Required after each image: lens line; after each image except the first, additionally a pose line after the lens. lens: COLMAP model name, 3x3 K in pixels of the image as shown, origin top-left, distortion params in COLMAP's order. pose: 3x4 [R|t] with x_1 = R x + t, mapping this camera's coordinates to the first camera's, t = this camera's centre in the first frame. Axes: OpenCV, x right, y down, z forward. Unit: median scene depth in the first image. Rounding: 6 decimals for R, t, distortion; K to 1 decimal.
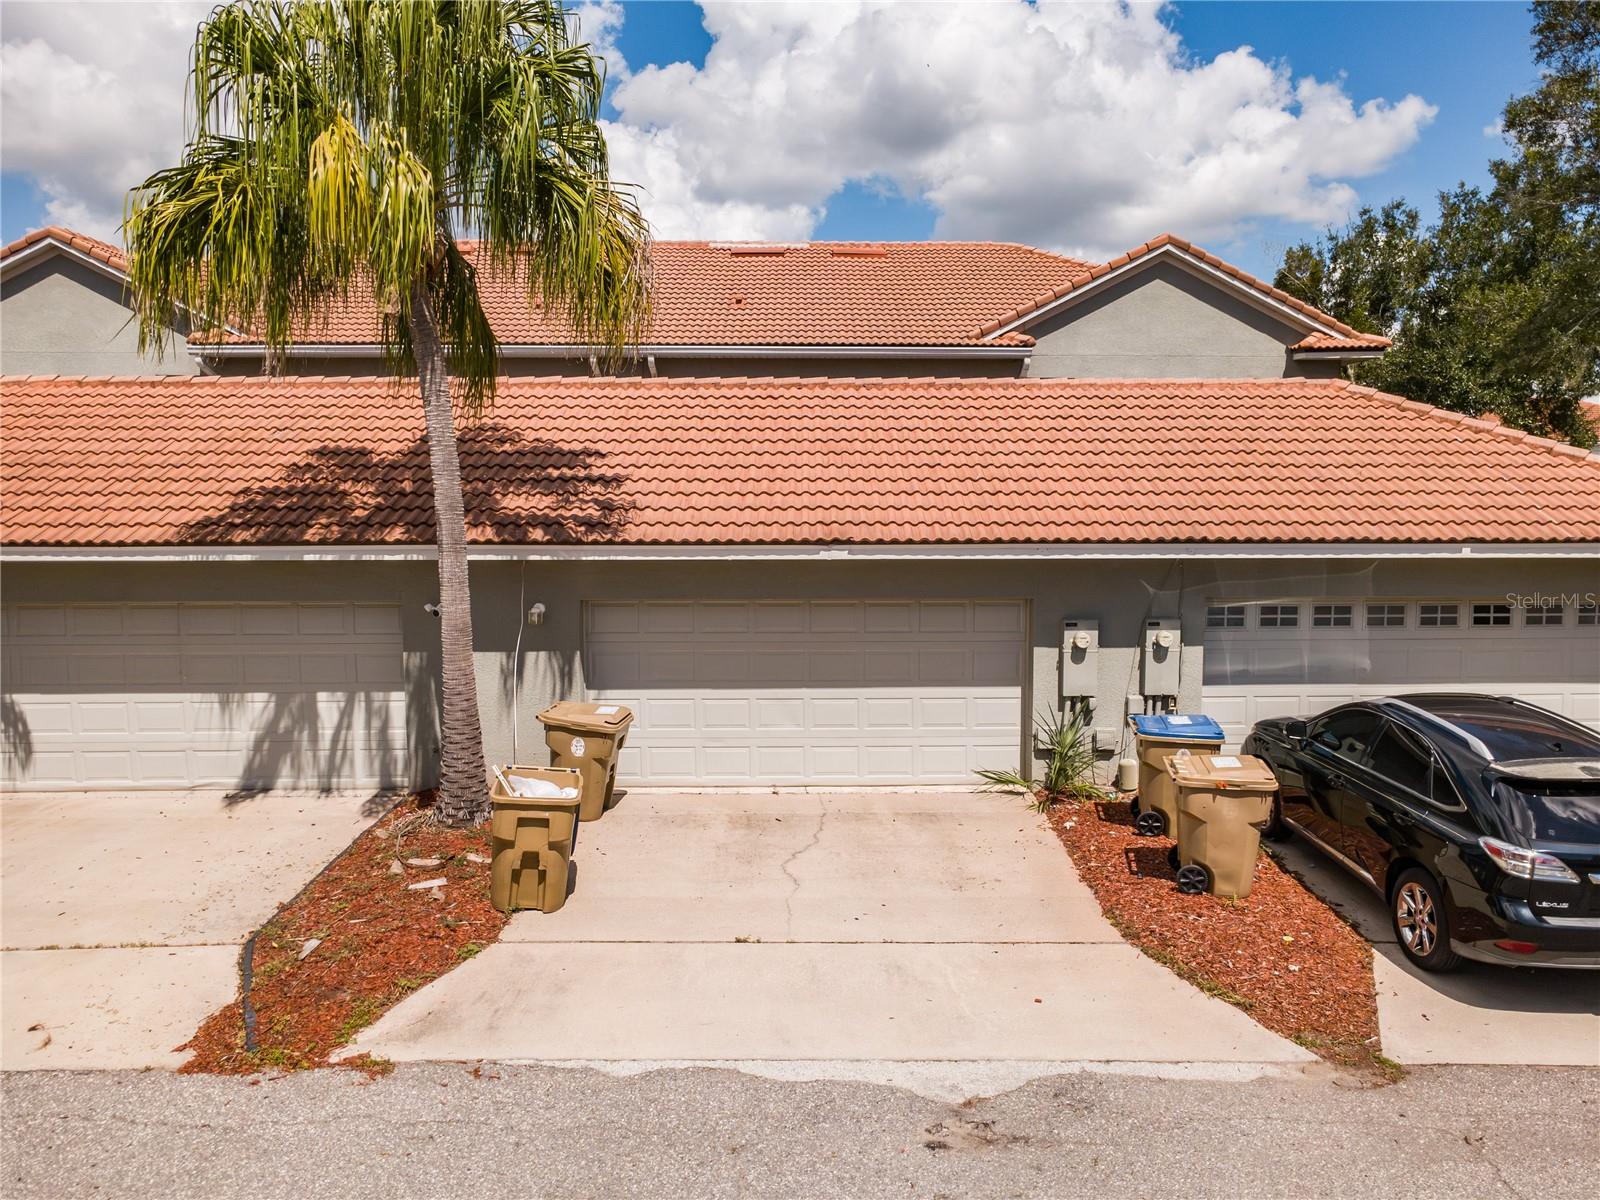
lens RADIAL K [[1162.0, 0, 830.2], [0, 1162.0, 599.0], [0, 0, 1]] dist [0.002369, 0.000015]
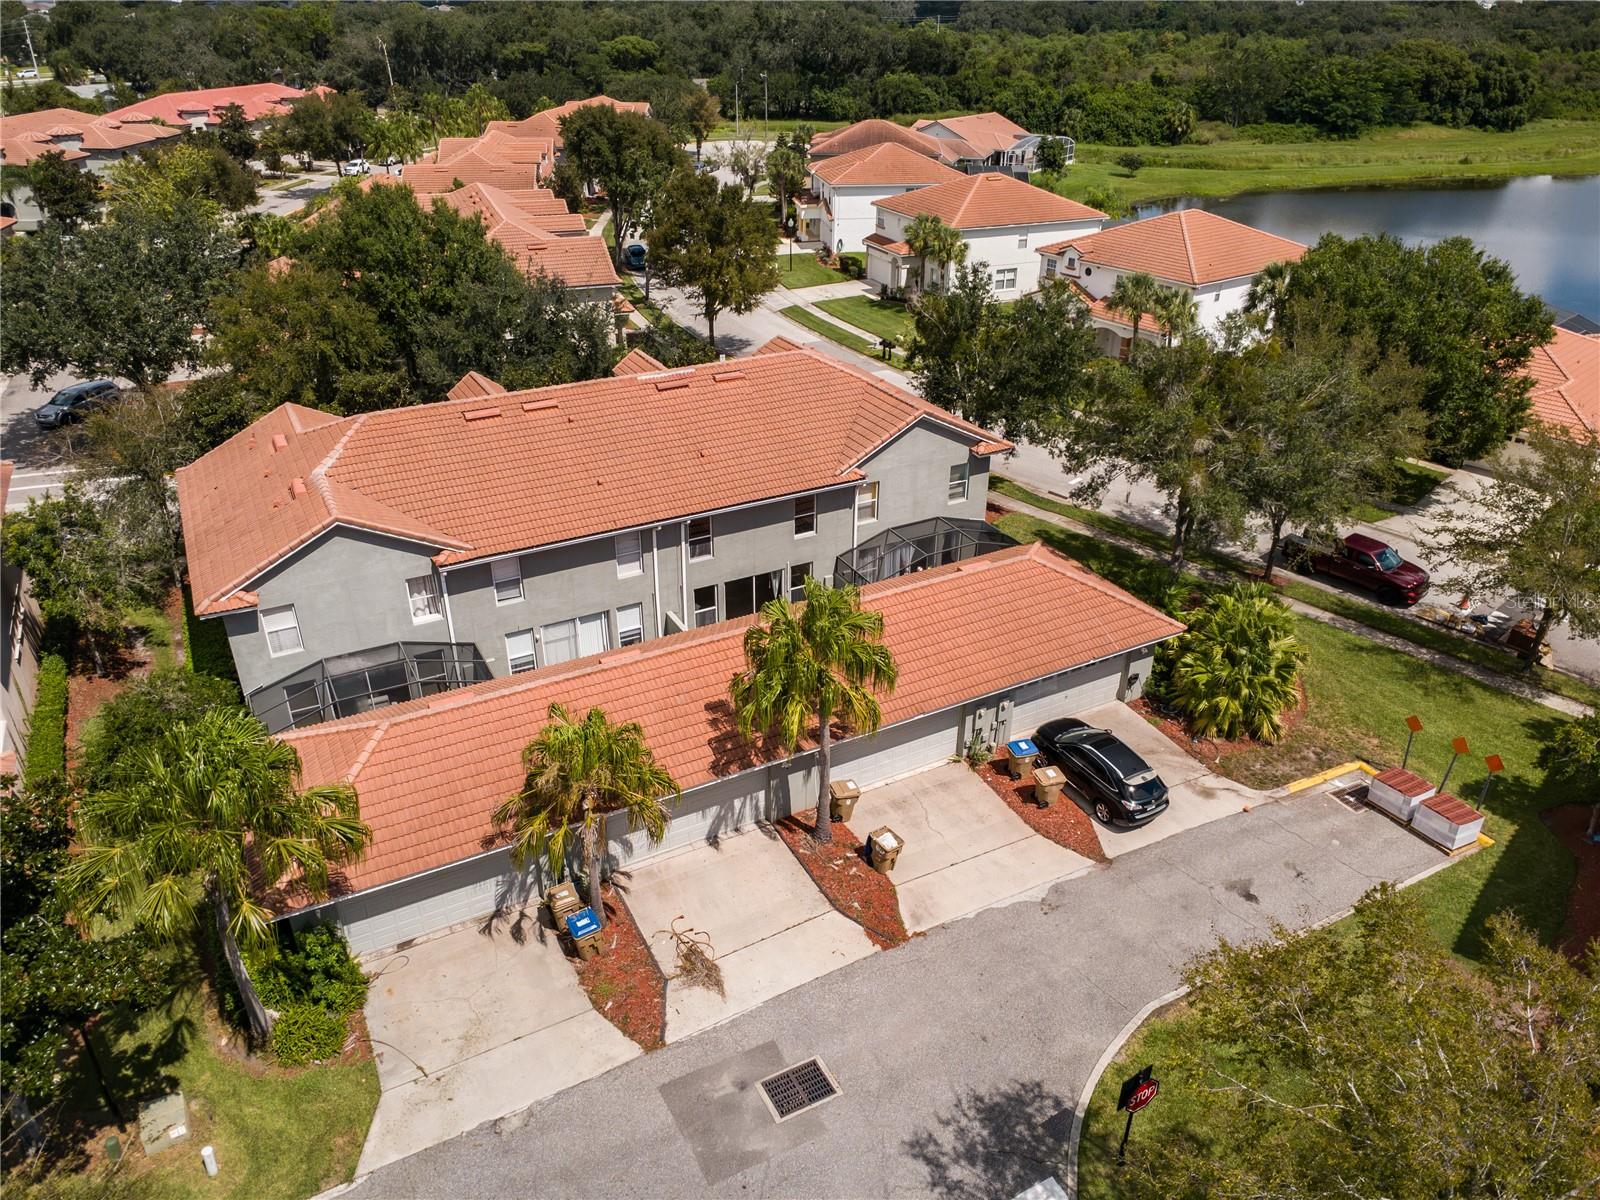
lens RADIAL K [[1124.4, 0, 800.0], [0, 1124.4, 600.0], [0, 0, 1]] dist [0.006087, -0.003169]
pose [[0.893257, -0.208331, 0.398360, -1.815518], [0.035684, 0.916199, 0.399132, -1.977269], [-0.448129, -0.342313, 0.825835, -1.475795]]
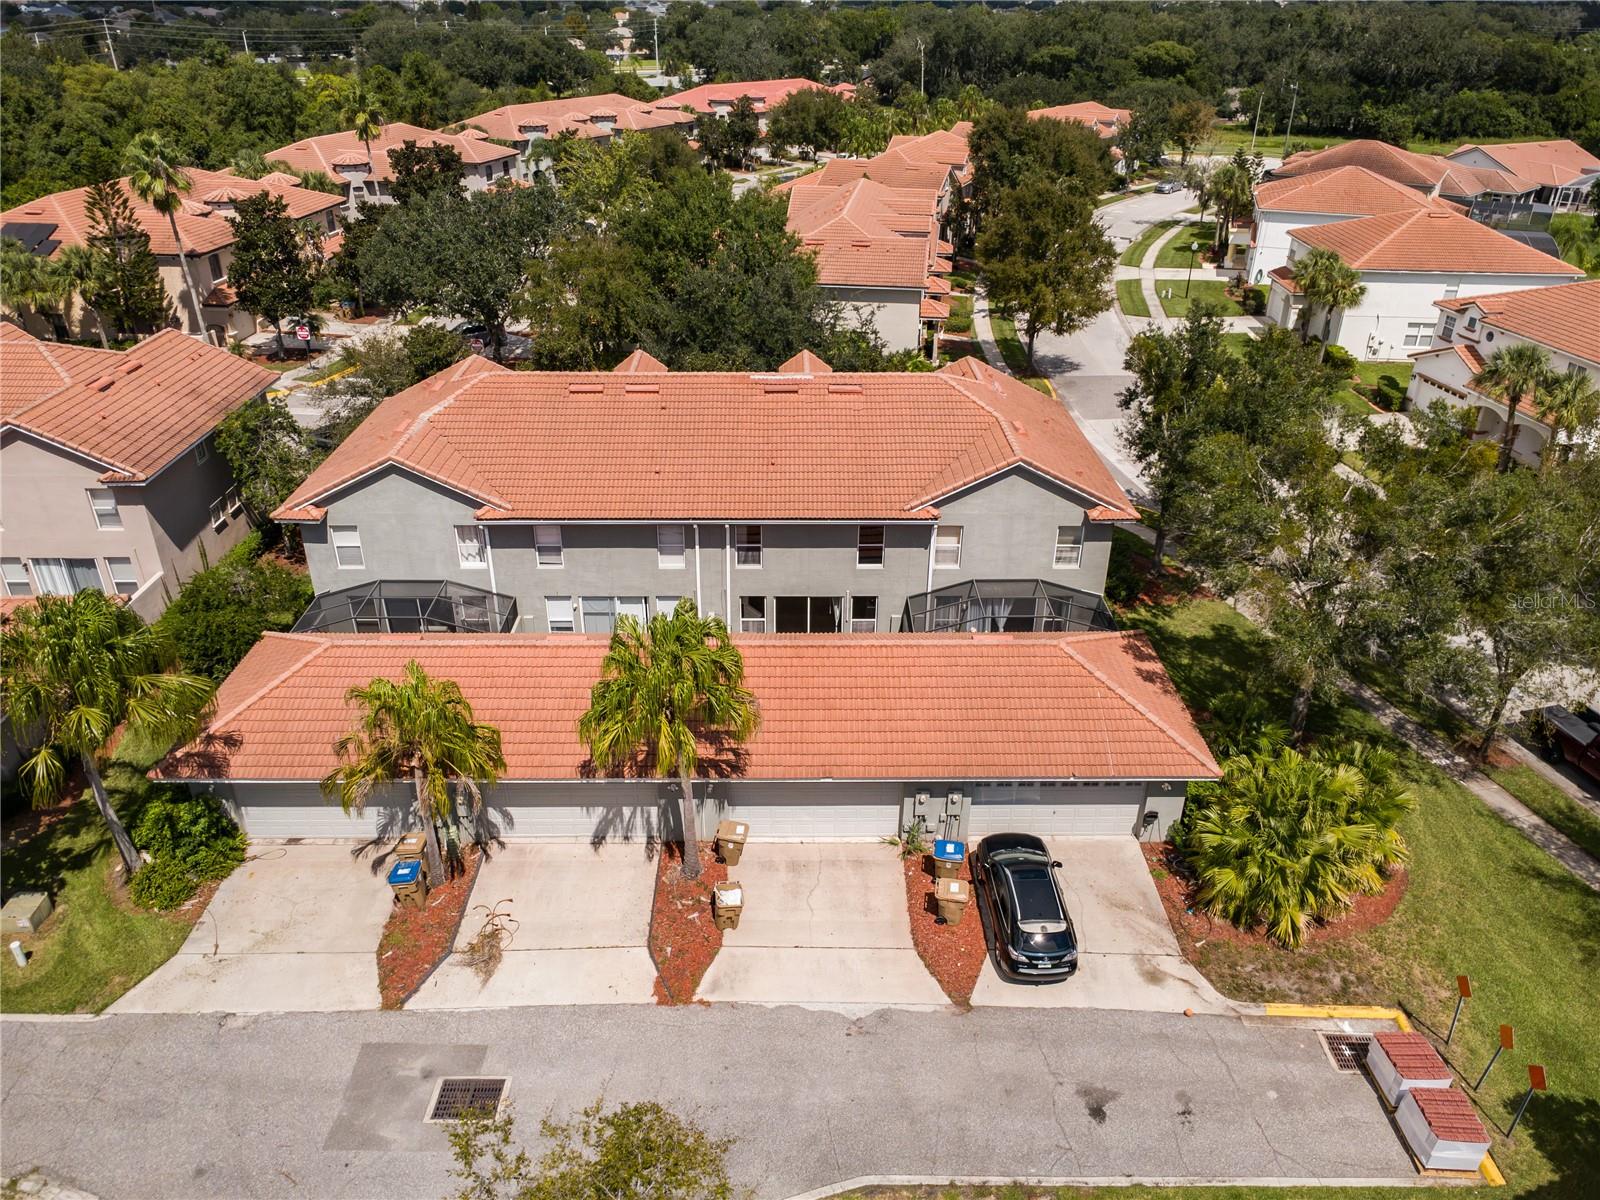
lens RADIAL K [[1124.4, 0, 800.0], [0, 1124.4, 600.0], [0, 0, 1]] dist [0.006087, -0.003169]
pose [[0.999837, 0.014726, -0.010448, -0.049482], [-0.009485, 0.920747, 0.390044, -1.942379], [0.015363, -0.389882, 0.920737, -1.624204]]
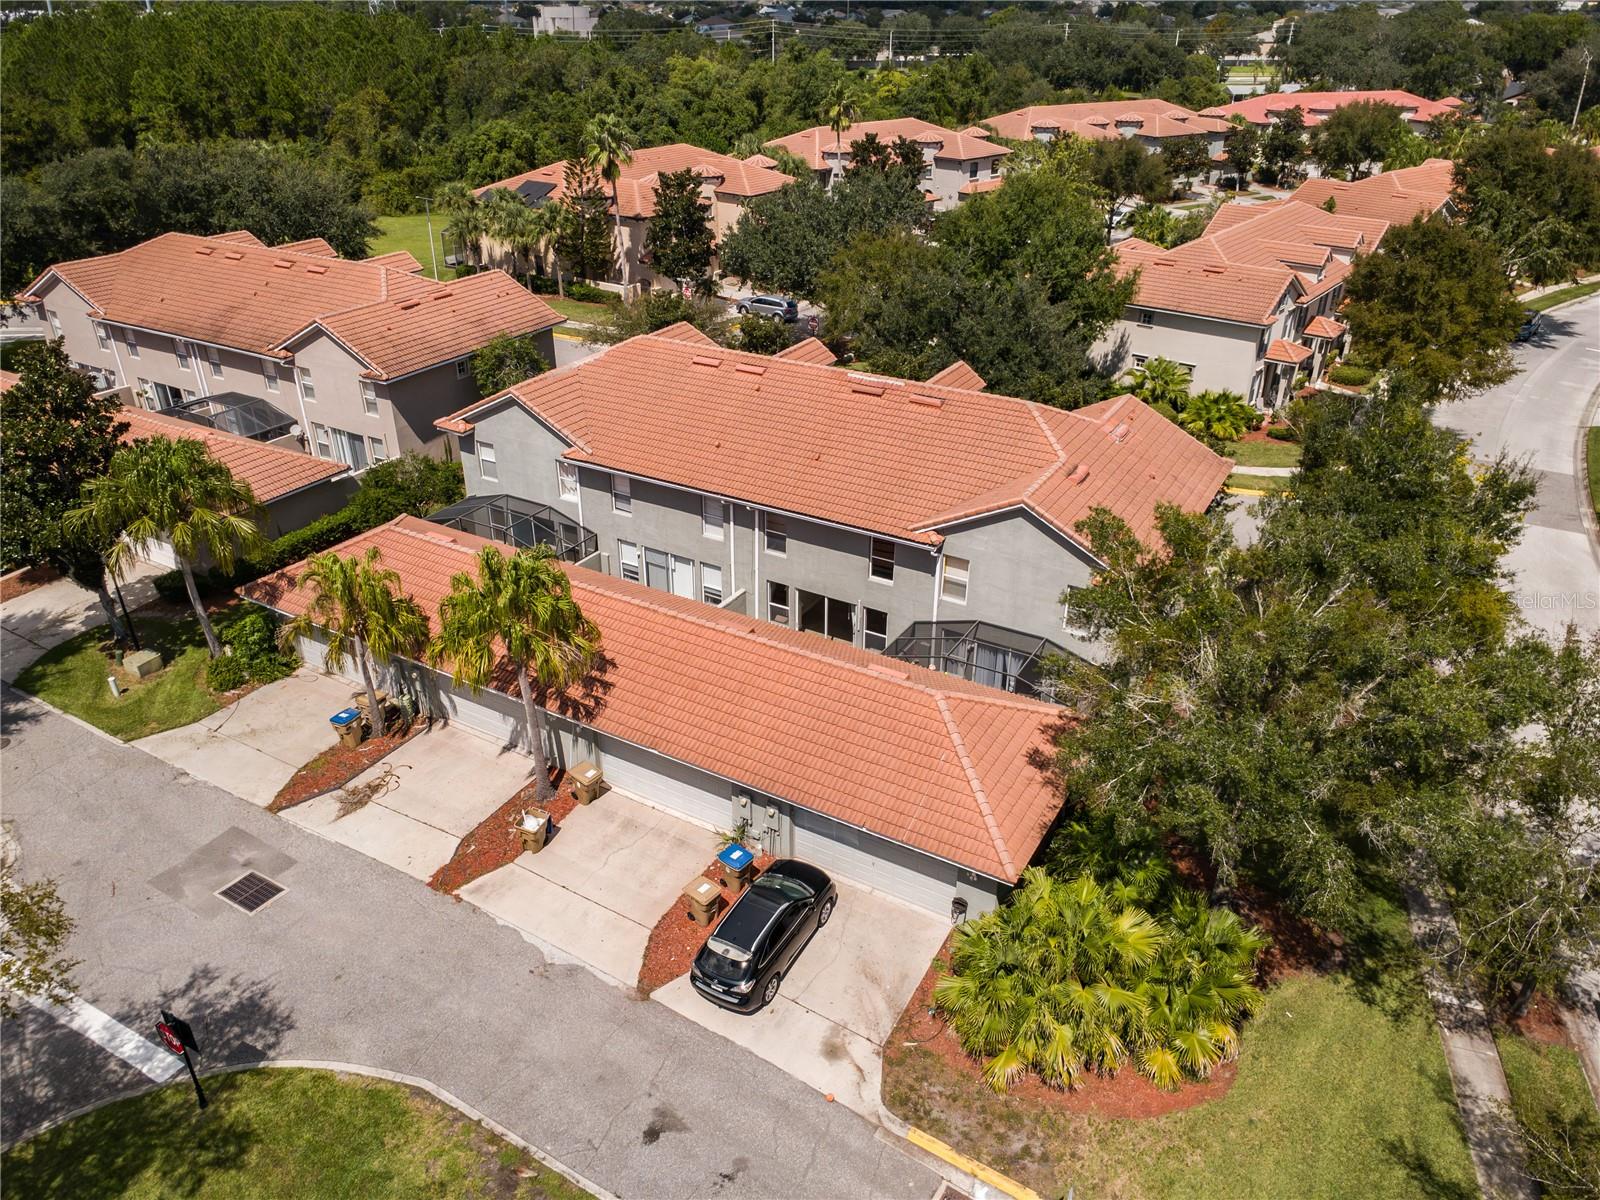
lens RADIAL K [[1124.4, 0, 800.0], [0, 1124.4, 600.0], [0, 0, 1]] dist [0.006087, -0.003169]
pose [[0.849278, 0.255325, -0.462099, 1.971697], [-0.054797, 0.913181, 0.403853, -2.002837], [0.525094, -0.317662, 0.789536, -1.083299]]
